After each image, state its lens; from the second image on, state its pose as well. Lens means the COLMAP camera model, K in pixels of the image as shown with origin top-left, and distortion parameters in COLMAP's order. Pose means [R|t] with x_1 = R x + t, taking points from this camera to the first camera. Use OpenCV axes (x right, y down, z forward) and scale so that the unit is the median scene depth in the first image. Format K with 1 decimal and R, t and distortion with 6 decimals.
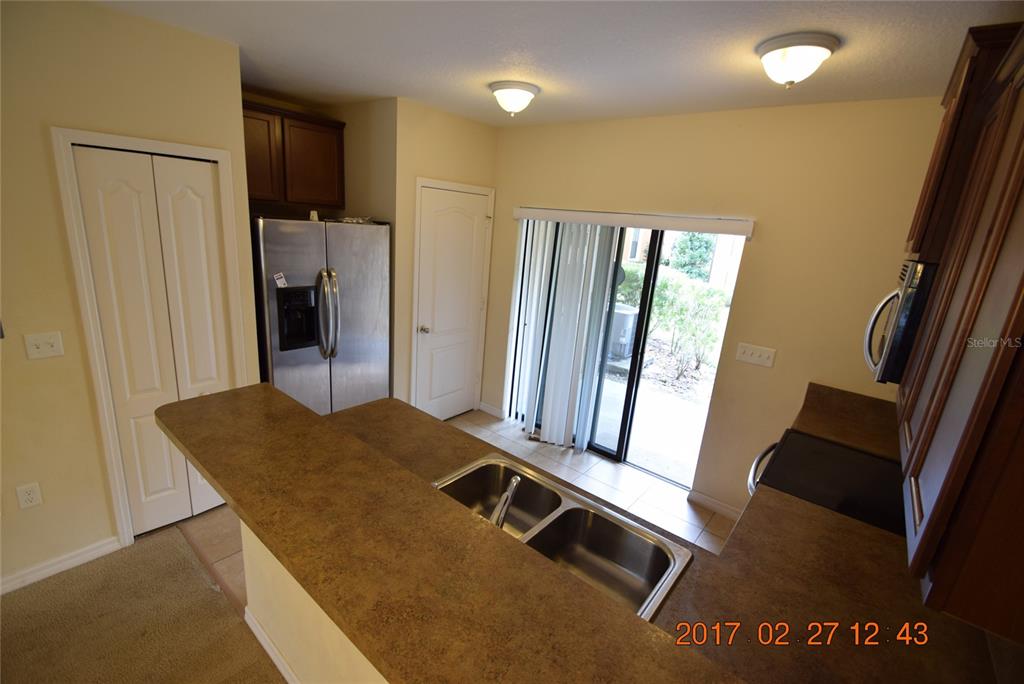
lens RADIAL K [[464.1, 0, 510.9], [0, 464.1, 336.0], [0, 0, 1]] dist [0.063547, -0.000069]
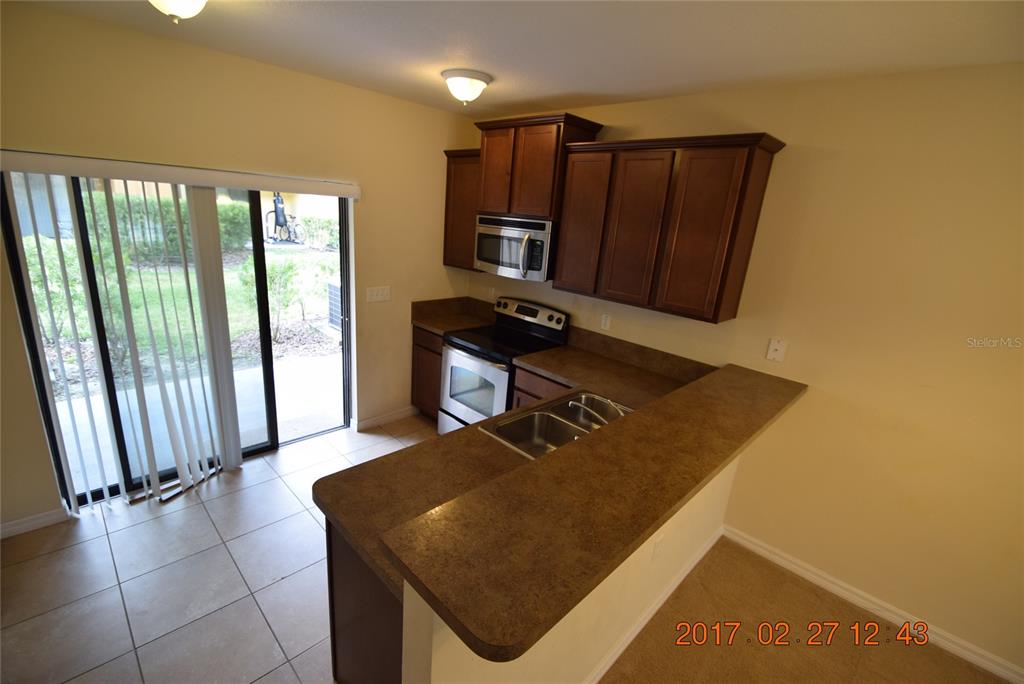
lens RADIAL K [[448.8, 0, 512.0], [0, 448.8, 342.0], [0, 0, 1]] dist [0.001114, -0.000056]
pose [[0.103816, -0.350324, 0.930857, -0.661786], [0.179964, 0.927083, 0.328832, -0.187667], [-0.978180, 0.133383, 0.159291, 0.520640]]
